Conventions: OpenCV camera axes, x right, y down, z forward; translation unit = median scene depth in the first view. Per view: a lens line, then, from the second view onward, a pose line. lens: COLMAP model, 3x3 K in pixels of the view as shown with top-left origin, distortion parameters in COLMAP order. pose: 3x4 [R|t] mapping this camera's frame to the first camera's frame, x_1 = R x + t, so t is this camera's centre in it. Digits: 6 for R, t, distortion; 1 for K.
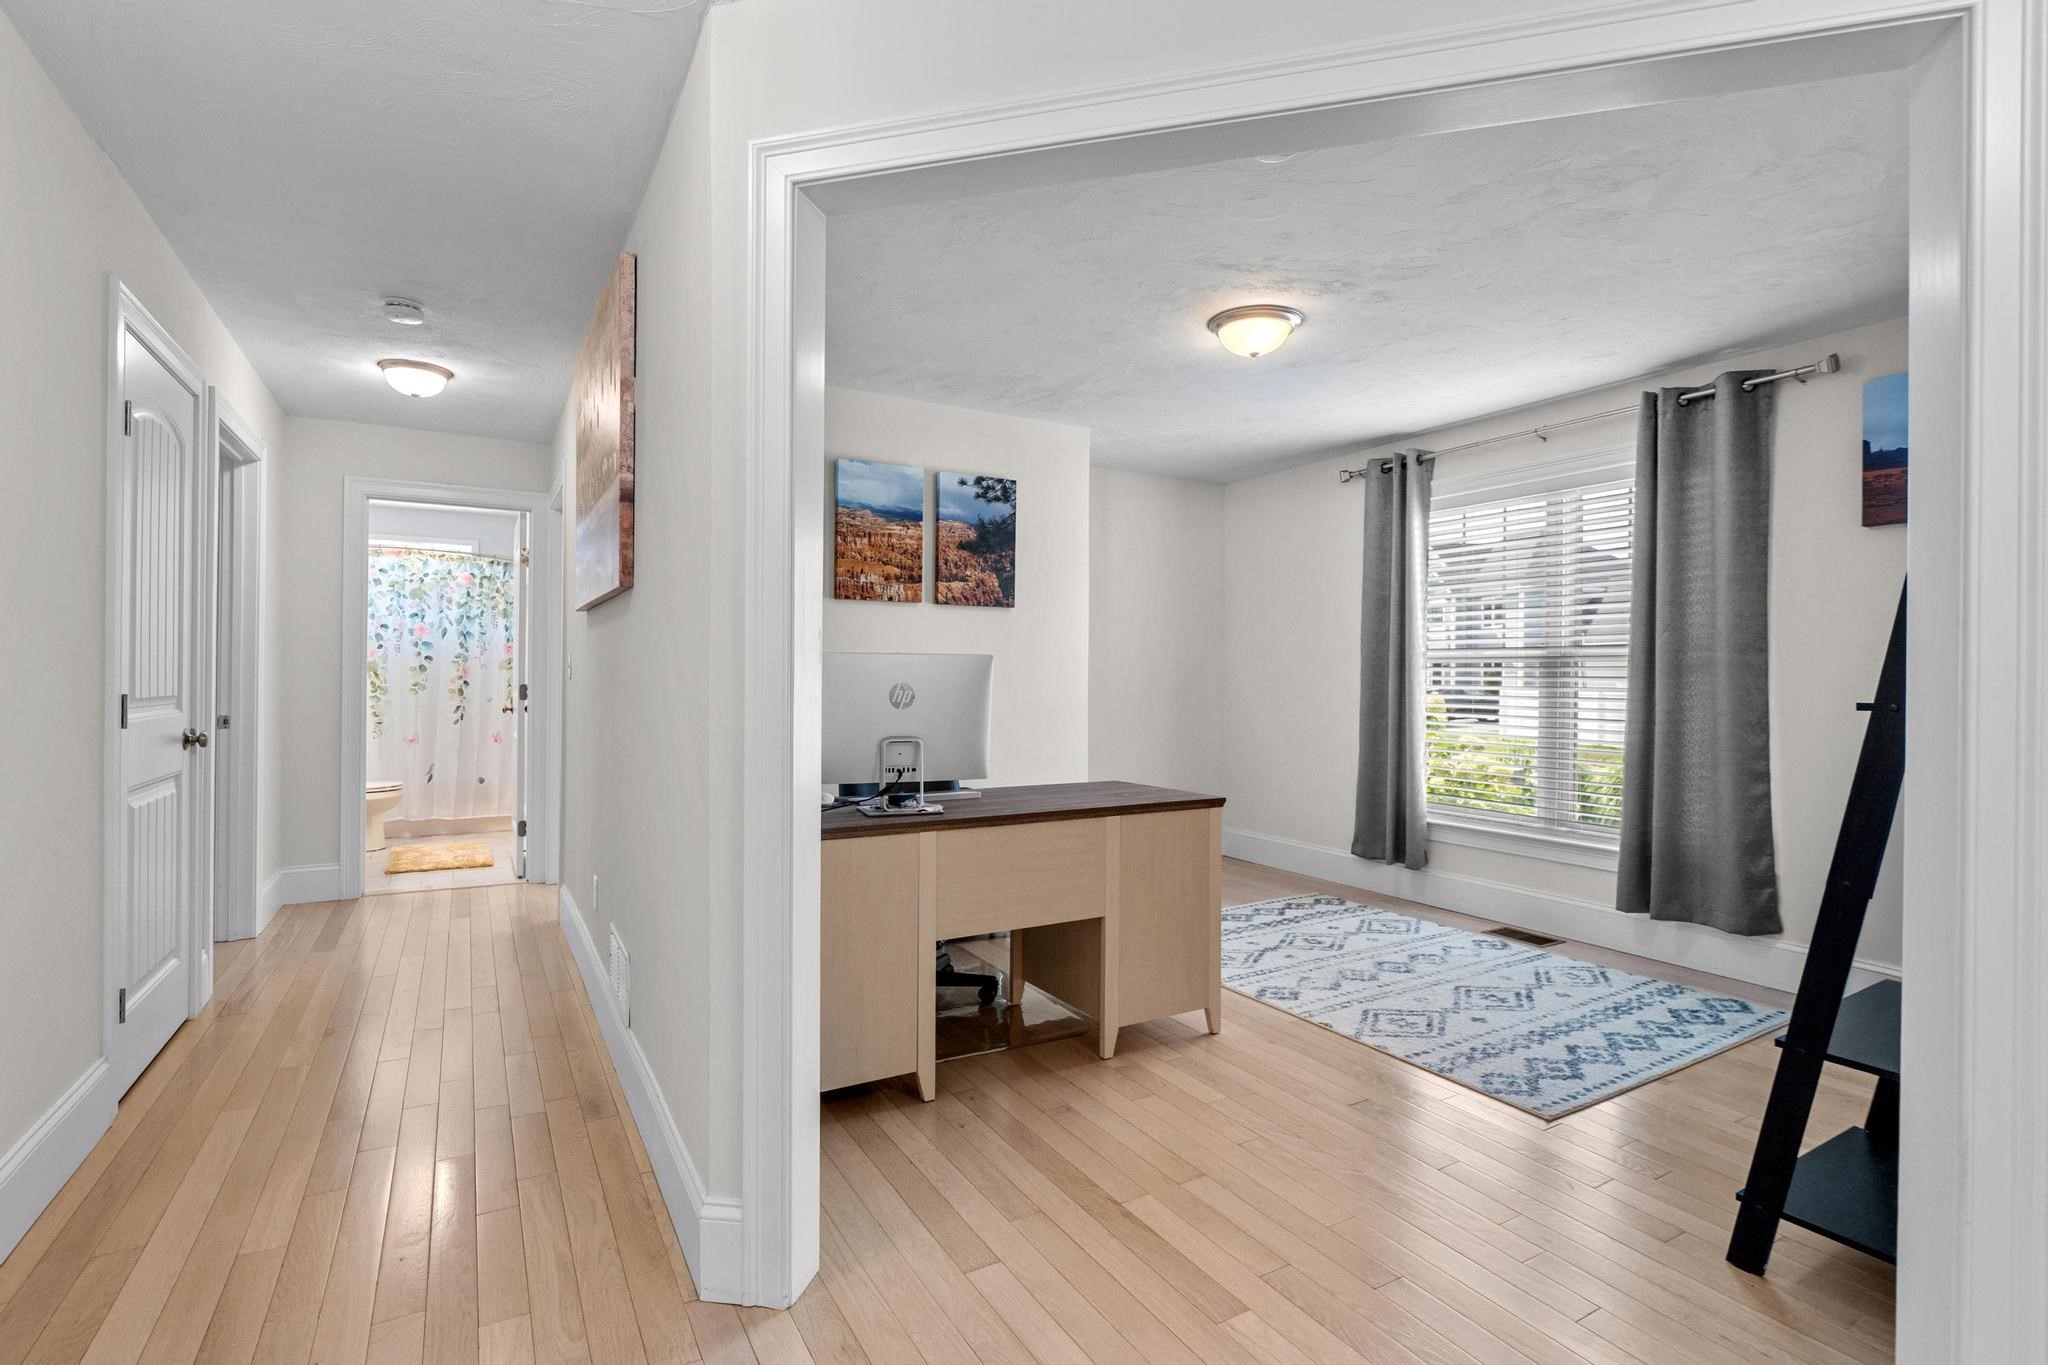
lens RADIAL K [[927.9, 0, 1020.4], [0, 927.9, 675.0], [0, 0, 1]] dist [-0.013353, 0.003969]
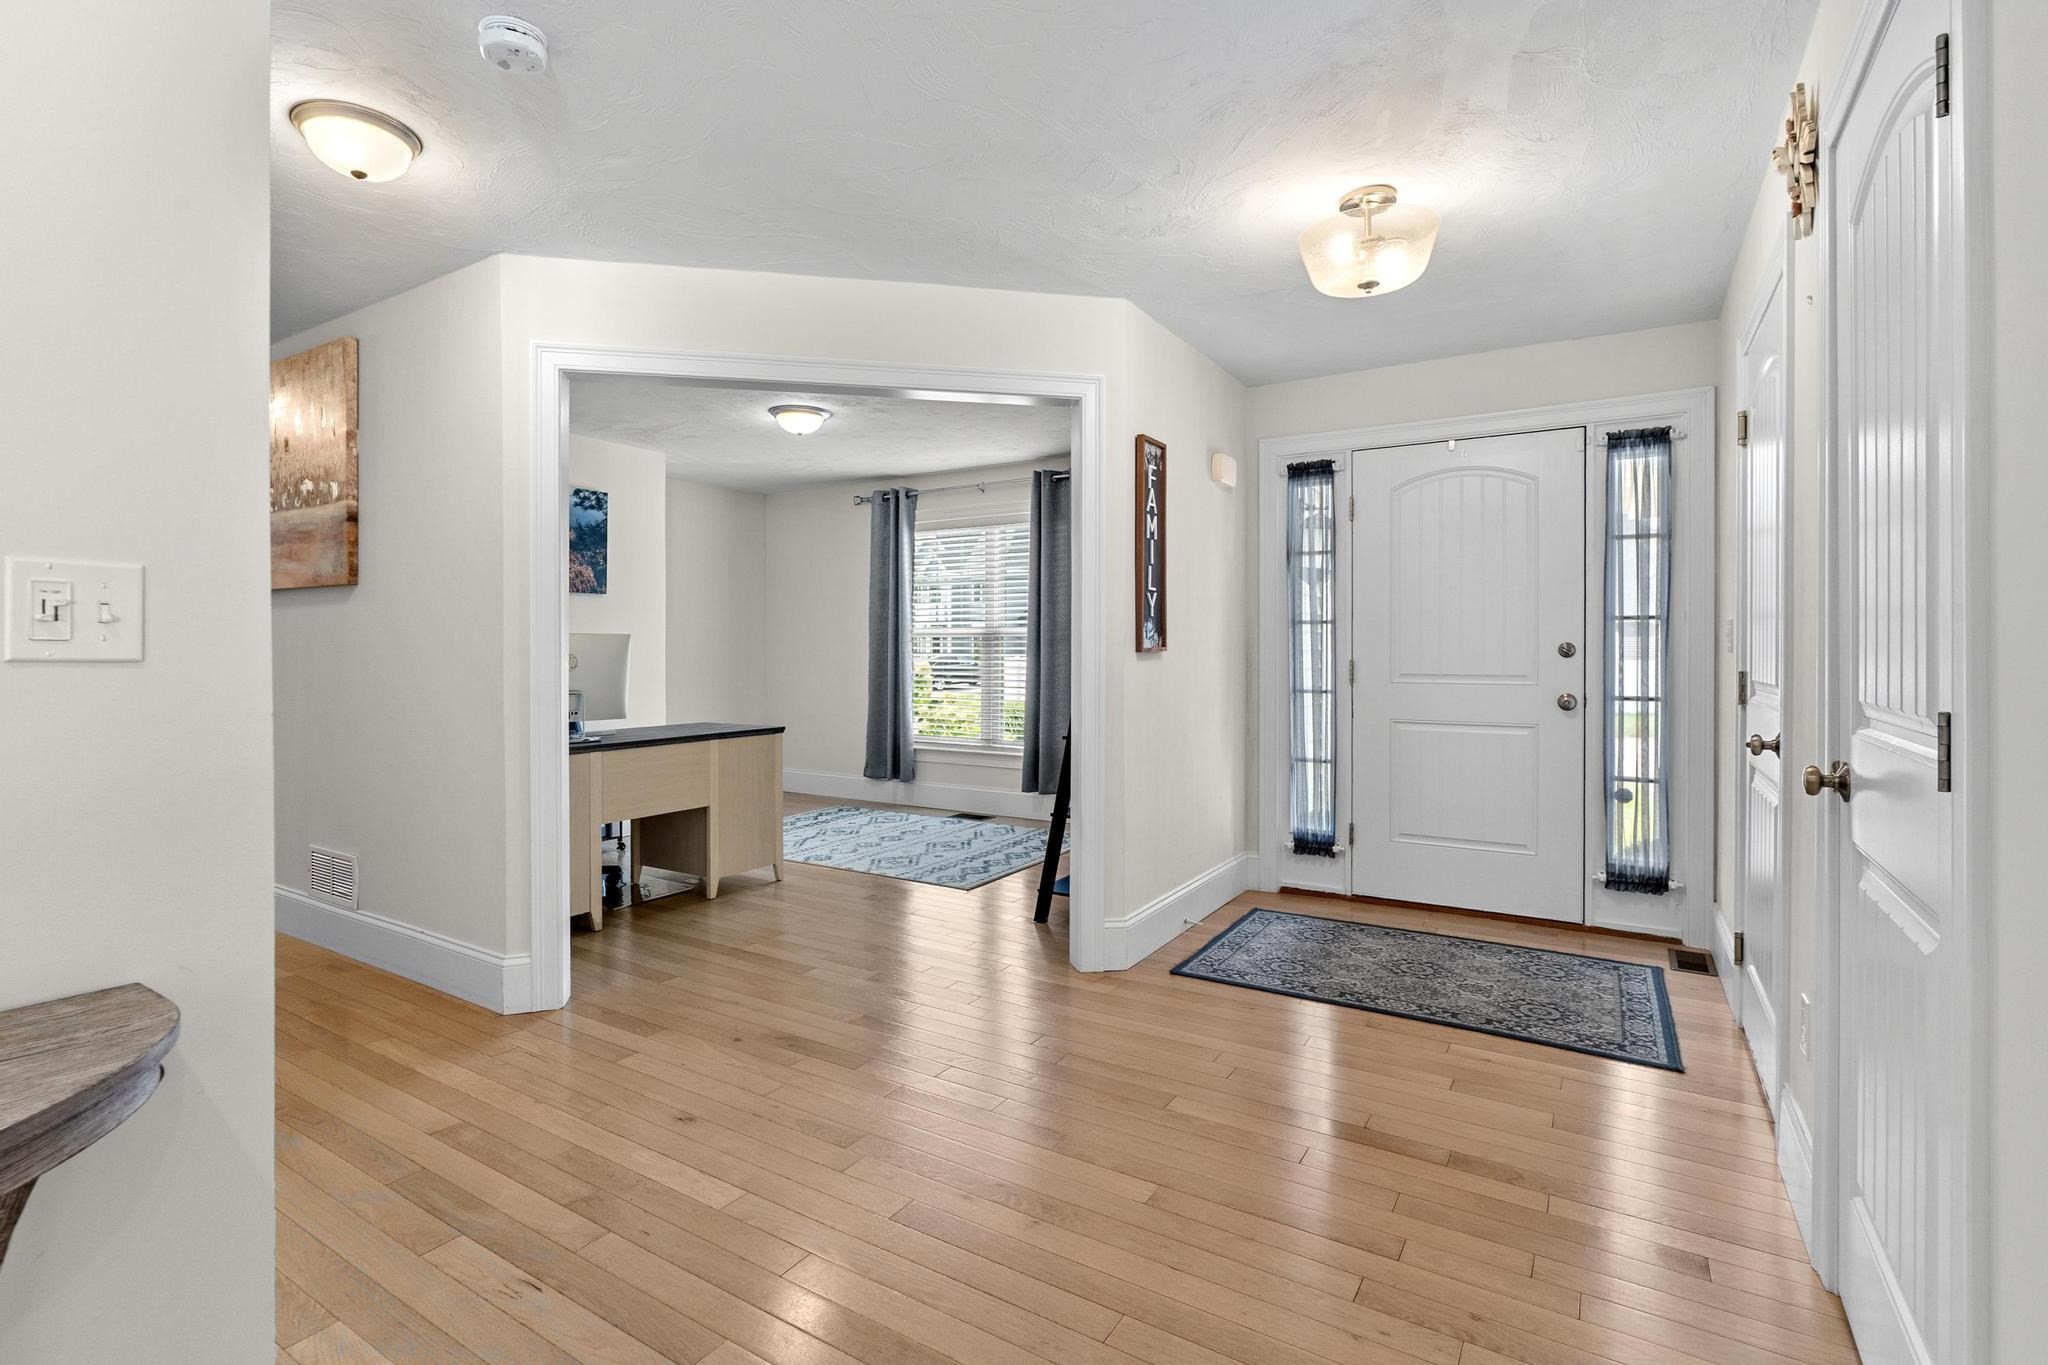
lens RADIAL K [[927.9, 0, 989.9], [0, 927.9, 660.2], [0, 0, 1]] dist [-0.013353, 0.003969]
pose [[0.887688, -0.012275, 0.460281, -0.147573], [0.005495, 0.999856, 0.016067, -0.000812], [-0.460412, -0.011734, 0.887628, -0.417953]]
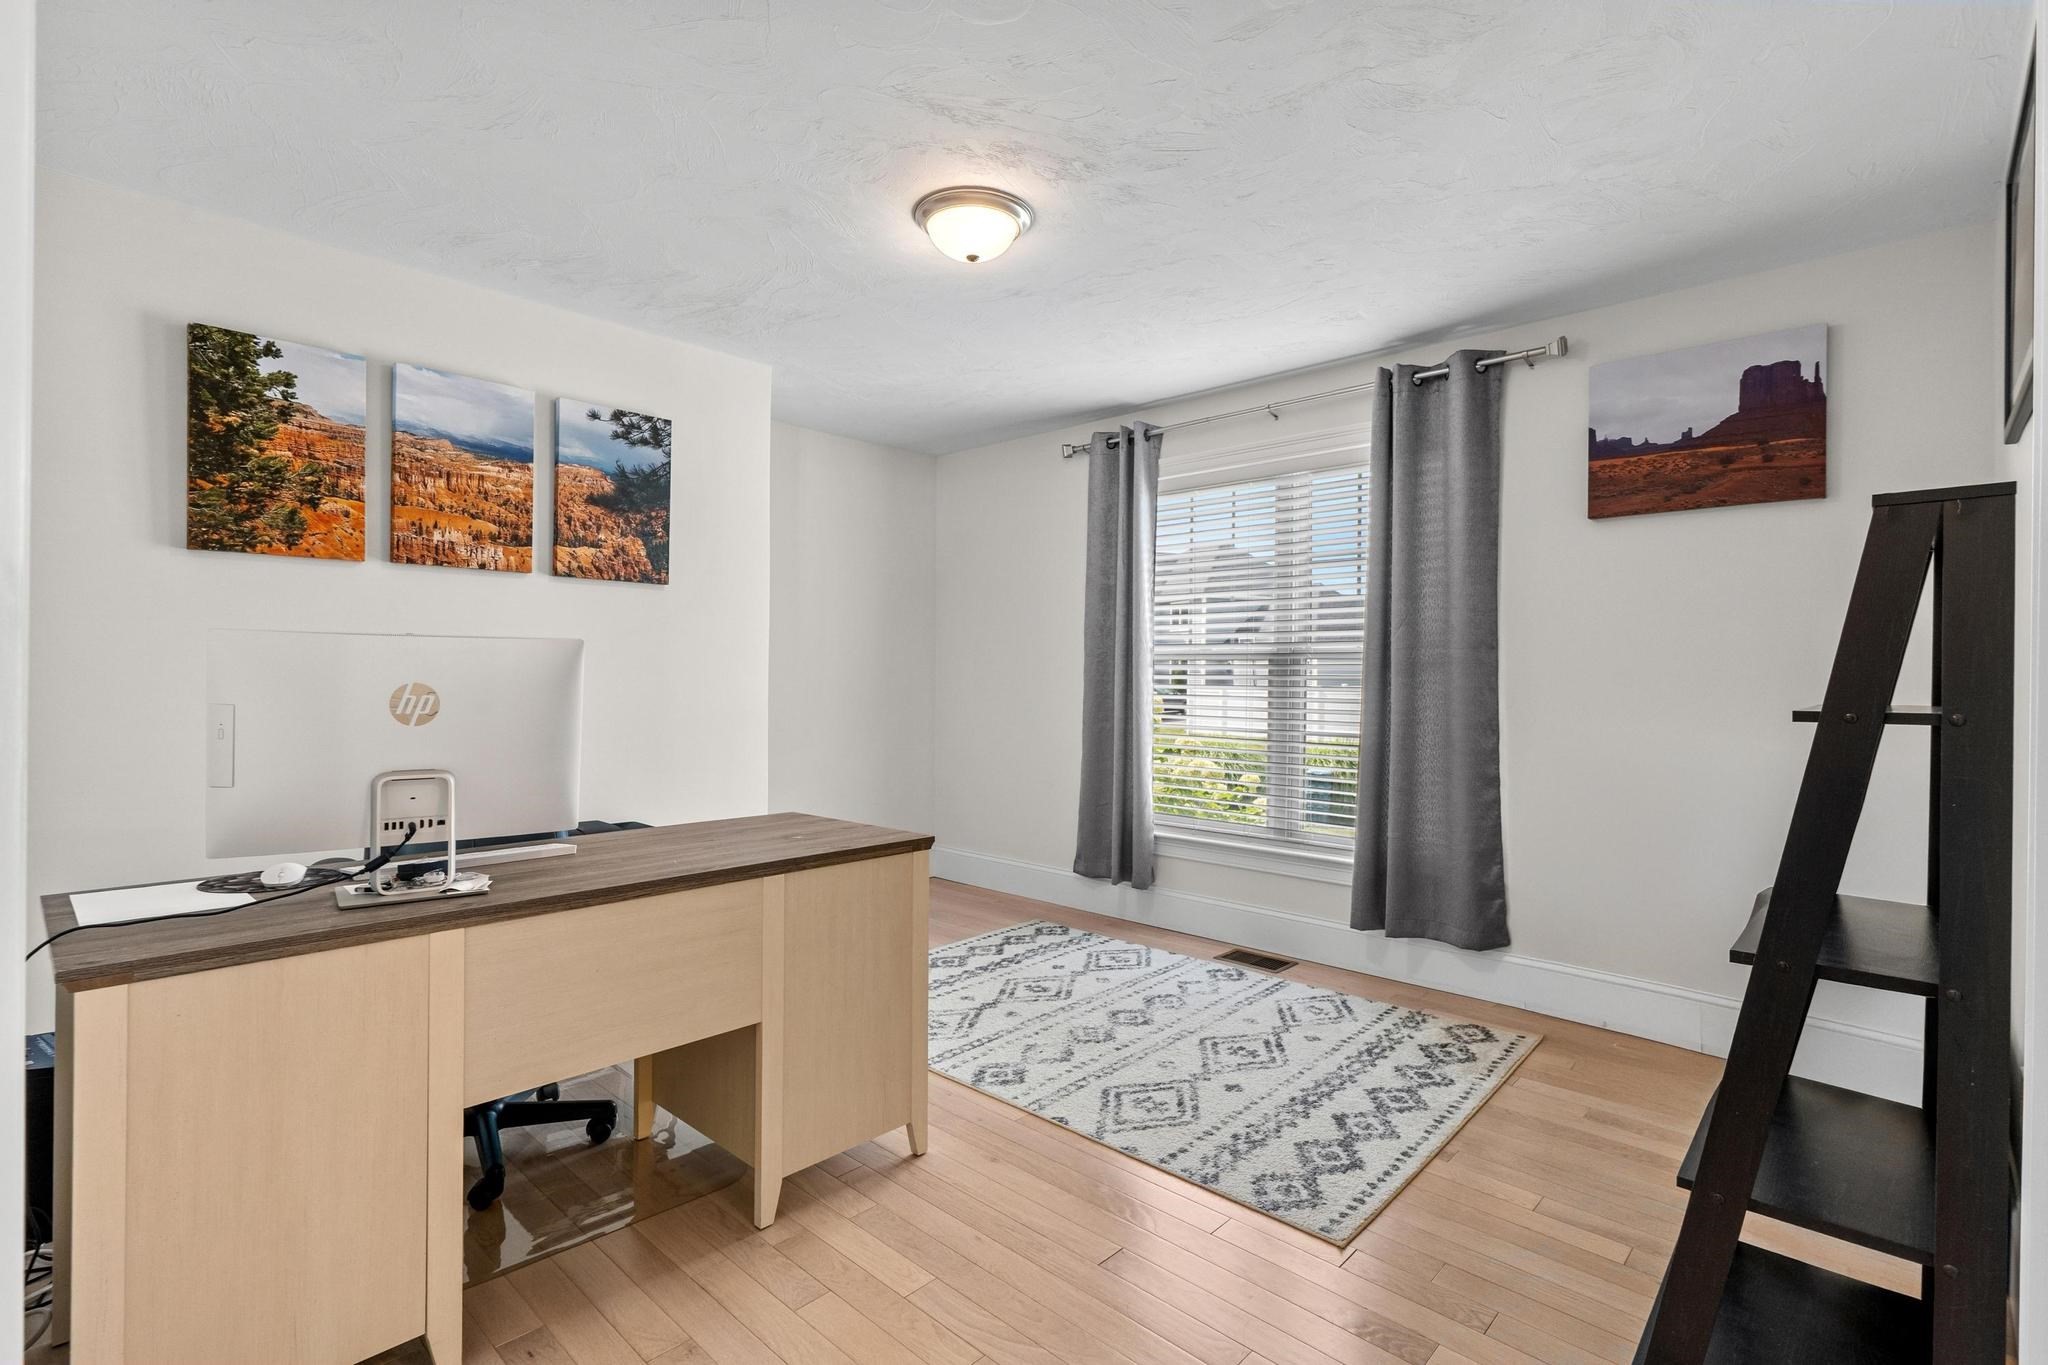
lens RADIAL K [[927.9, 0, 996.5], [0, 927.9, 674.7], [0, 0, 1]] dist [-0.013353, 0.003969]
pose [[0.960948, 0.001746, 0.276723, 0.050784], [-0.002003, 0.999998, 0.000645, 0.001384], [-0.276721, -0.001174, 0.960950, 0.216866]]
